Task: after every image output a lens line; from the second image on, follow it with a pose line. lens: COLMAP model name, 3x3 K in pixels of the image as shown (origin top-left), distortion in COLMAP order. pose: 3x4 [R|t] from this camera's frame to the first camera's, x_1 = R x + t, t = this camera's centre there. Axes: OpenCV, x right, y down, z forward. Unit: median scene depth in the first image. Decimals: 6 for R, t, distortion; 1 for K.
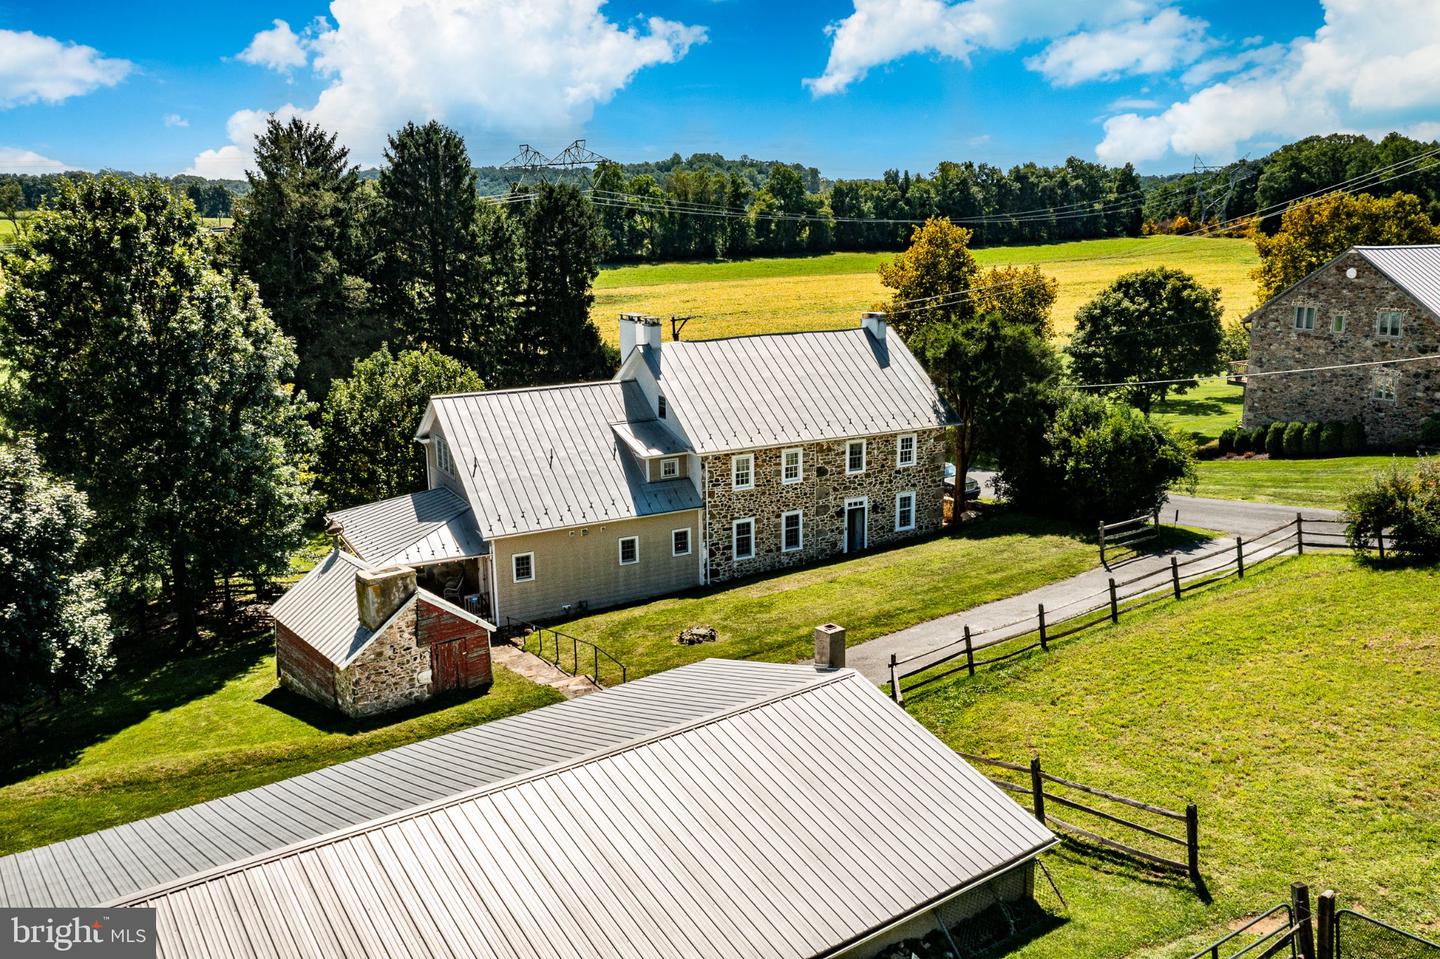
lens RADIAL K [[1138.6, 0, 721.5], [0, 1138.6, 479.0], [0, 0, 1]] dist [-0.018324, 0.012121]
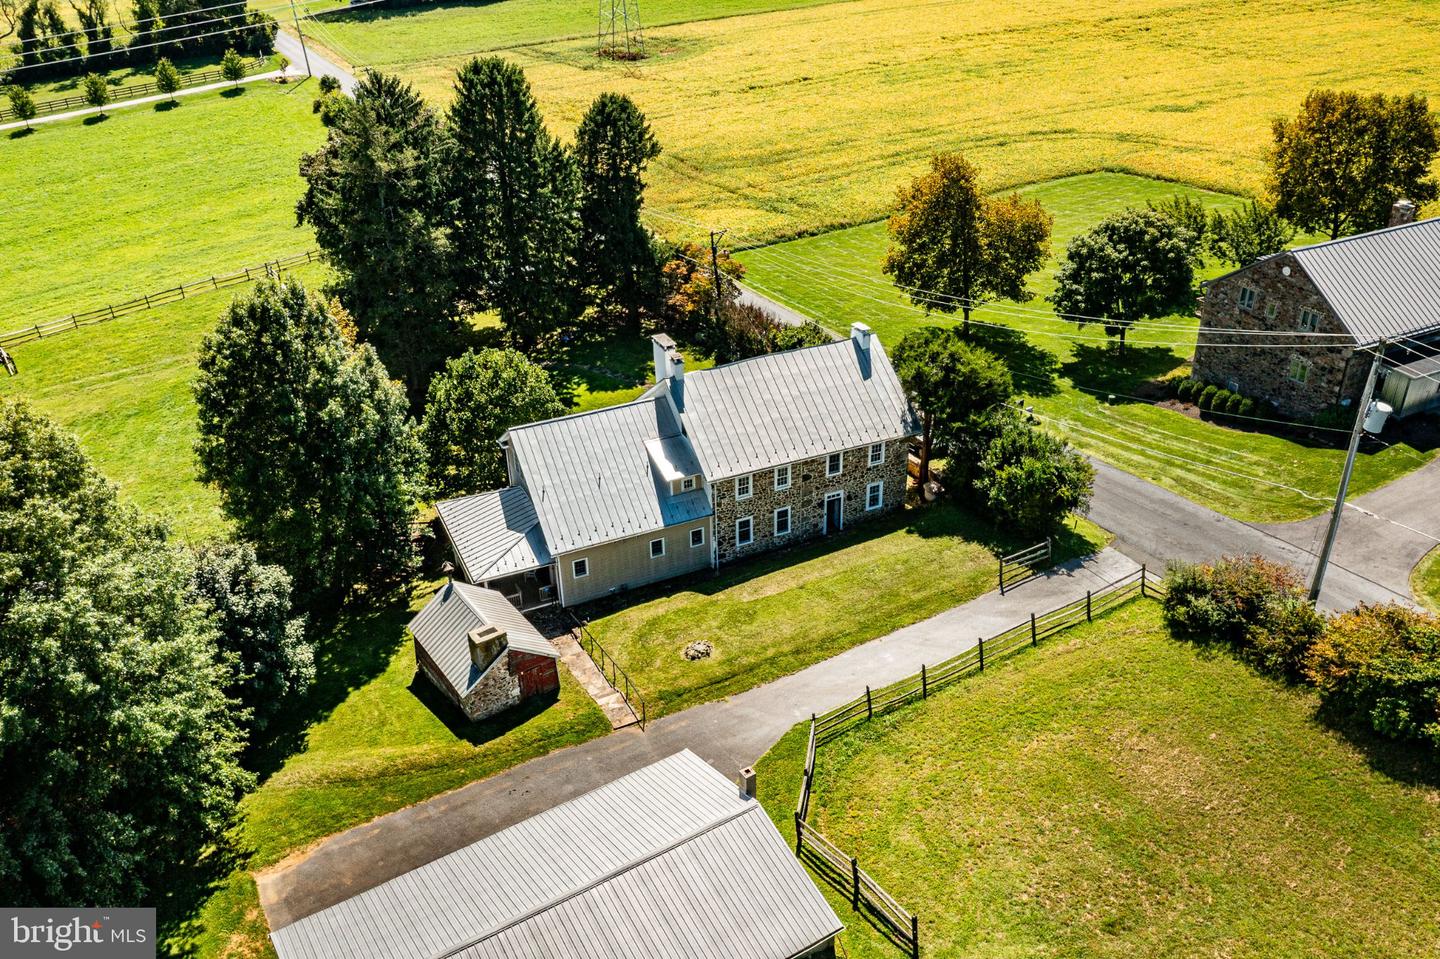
lens RADIAL K [[1138.6, 0, 725.5], [0, 1138.6, 480.3], [0, 0, 1]] dist [-0.018324, 0.012121]
pose [[0.998091, 0.029083, -0.054481, 0.068216], [-0.012871, 0.960763, 0.277072, -0.373147], [0.060402, -0.275842, 0.959303, -0.264131]]
